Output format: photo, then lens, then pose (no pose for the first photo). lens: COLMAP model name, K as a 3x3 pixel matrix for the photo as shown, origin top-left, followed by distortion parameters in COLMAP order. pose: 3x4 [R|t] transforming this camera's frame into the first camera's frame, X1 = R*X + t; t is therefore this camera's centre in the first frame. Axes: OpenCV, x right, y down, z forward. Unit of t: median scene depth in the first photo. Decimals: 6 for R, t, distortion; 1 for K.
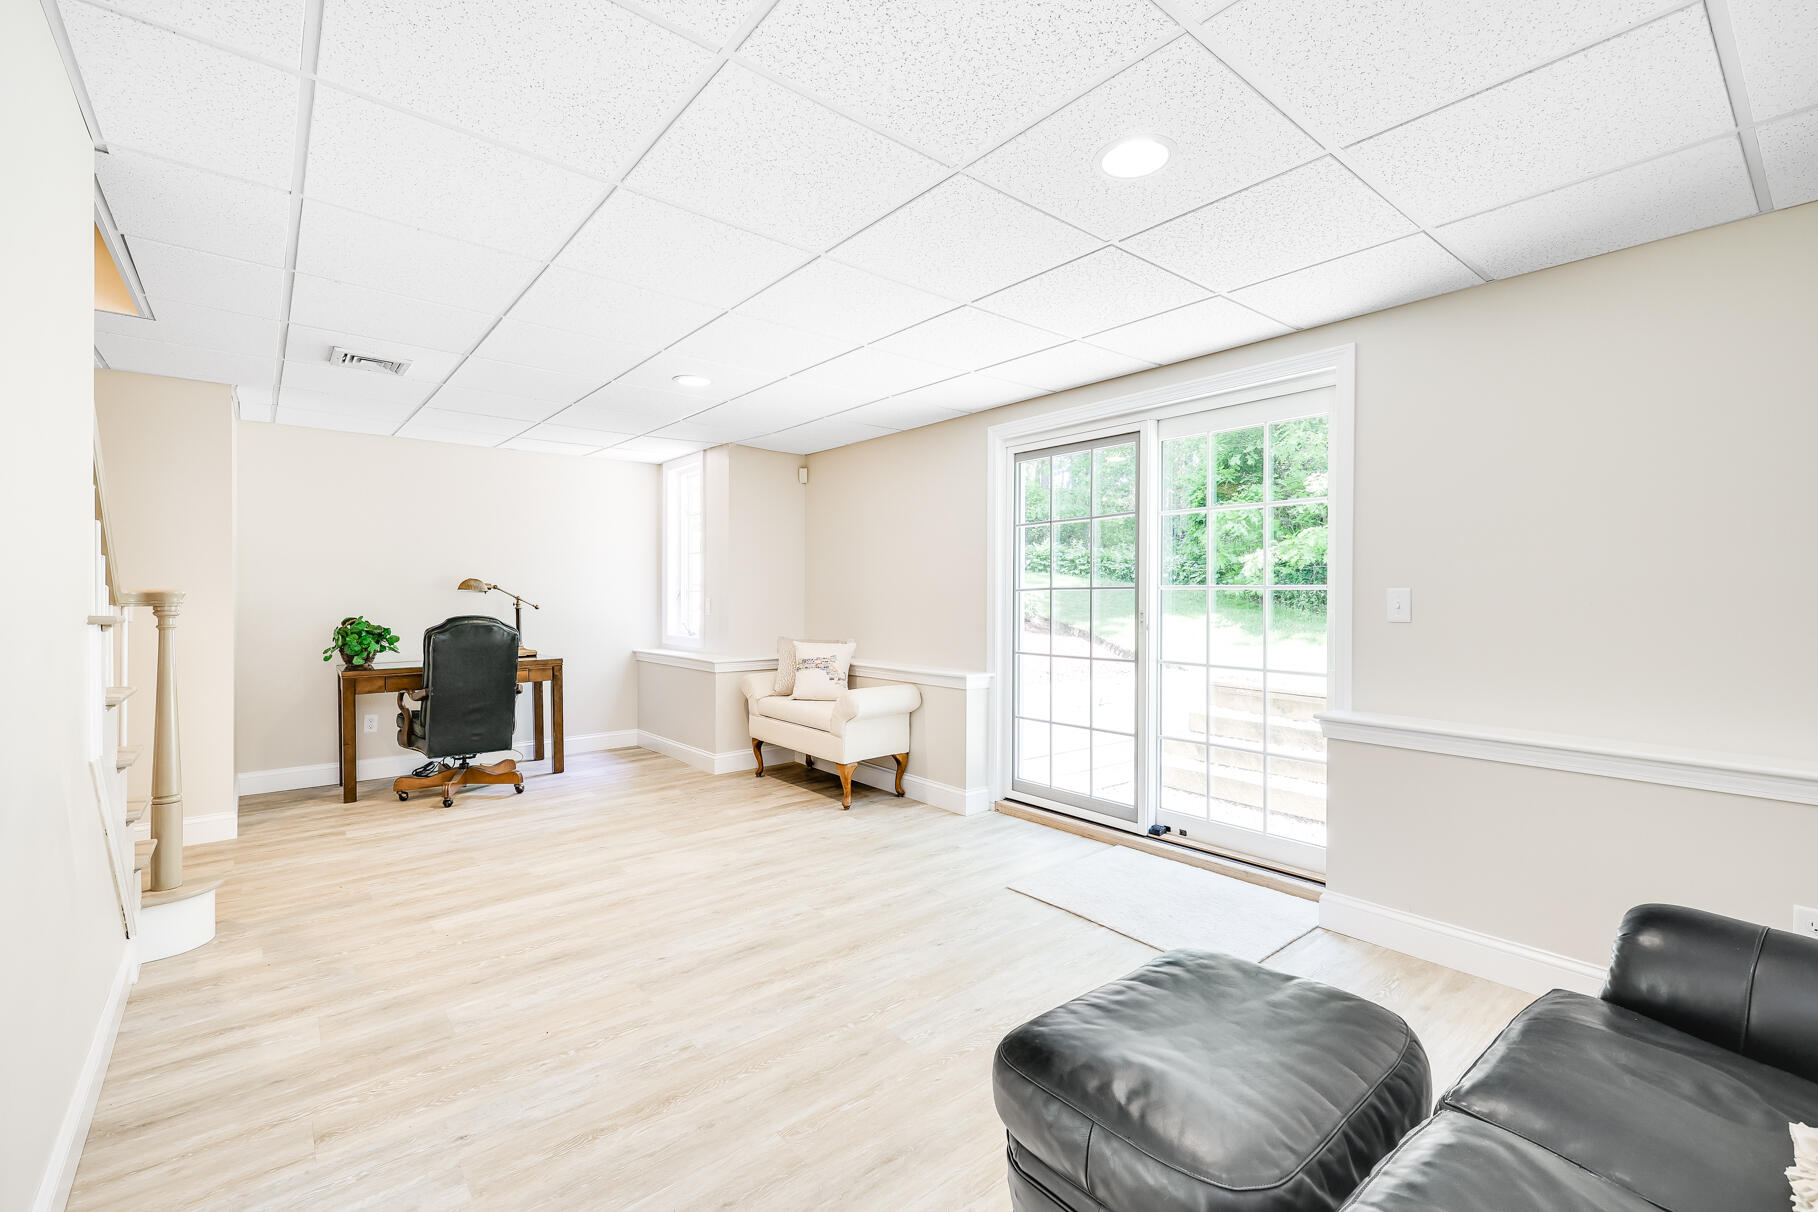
lens RADIAL K [[792.5, 0, 911.4], [0, 792.5, 602.5], [0, 0, 1]] dist [0.000117, 0.000109]
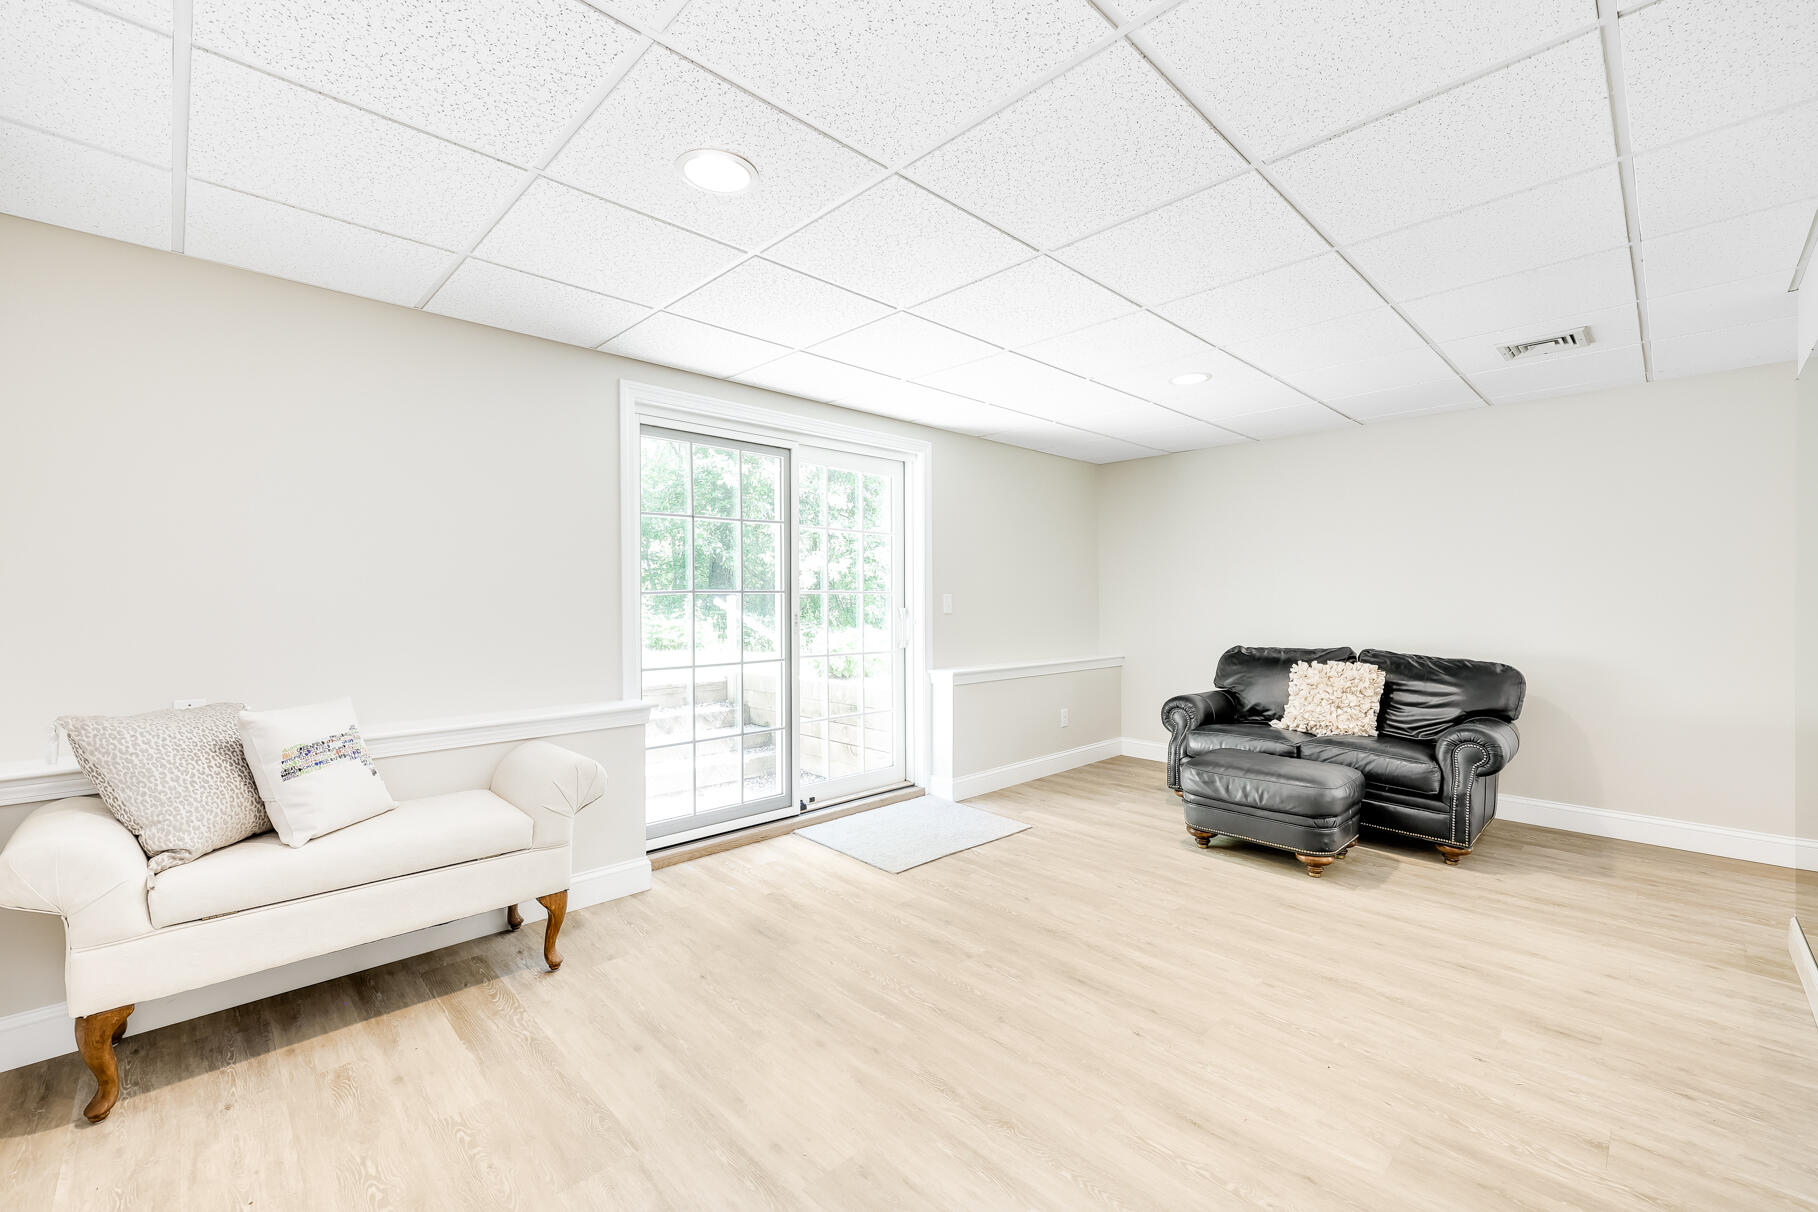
lens RADIAL K [[756.0, 0, 909.0], [0, 756.0, 606.0], [0, 0, 1]] dist [0.000702, 0.000125]
pose [[-0.090962, -0.009248, 0.995811, -0.862567], [0.012549, 0.999867, 0.010432, -0.008260], [-0.995775, 0.013445, -0.090834, 1.043845]]
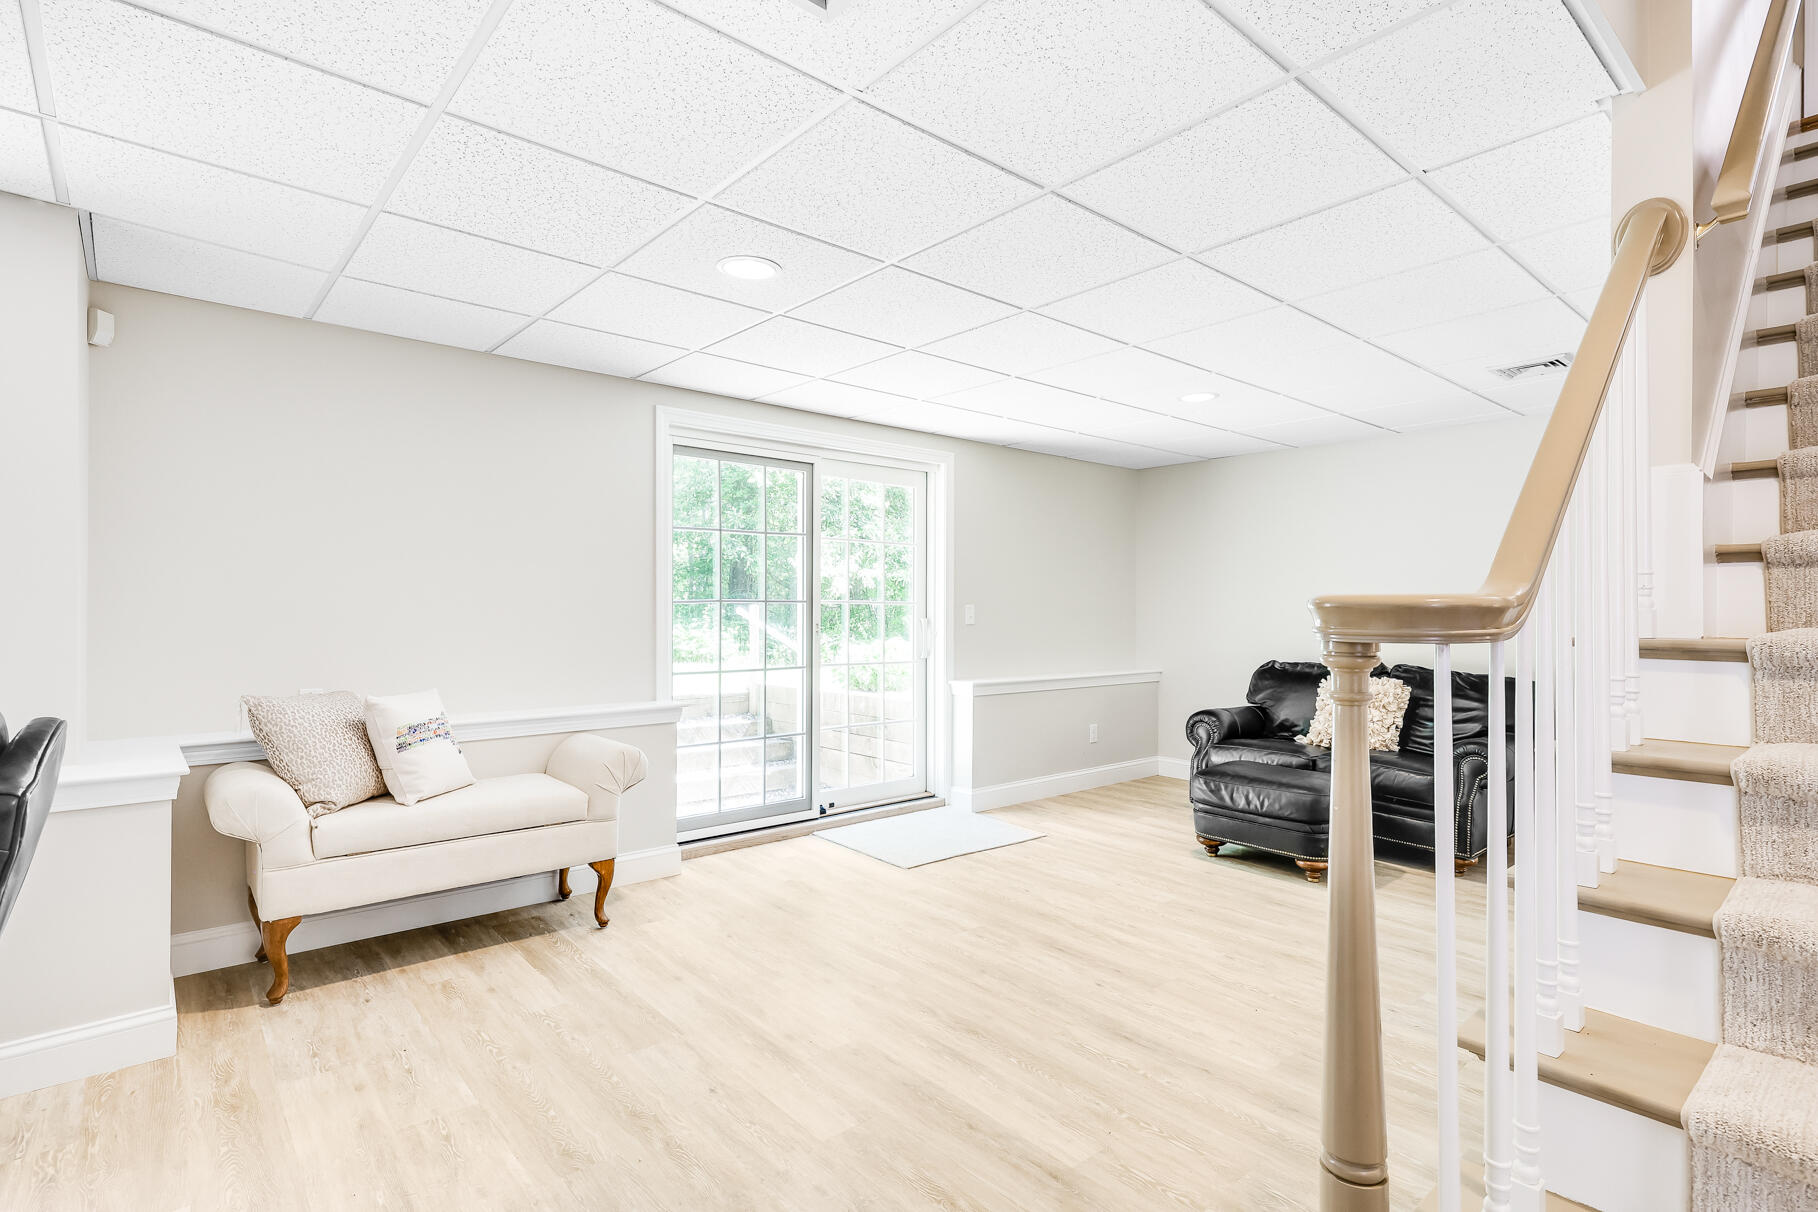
lens RADIAL K [[901.4, 0, 909.0], [0, 901.4, 606.0], [0, 0, 1]] dist [0.003341, 0.000436]
pose [[-0.032430, 0.003374, 0.999468, -1.126353], [0.005400, 0.999980, -0.003200, -0.007922], [-0.999459, 0.005294, -0.032448, 1.012102]]
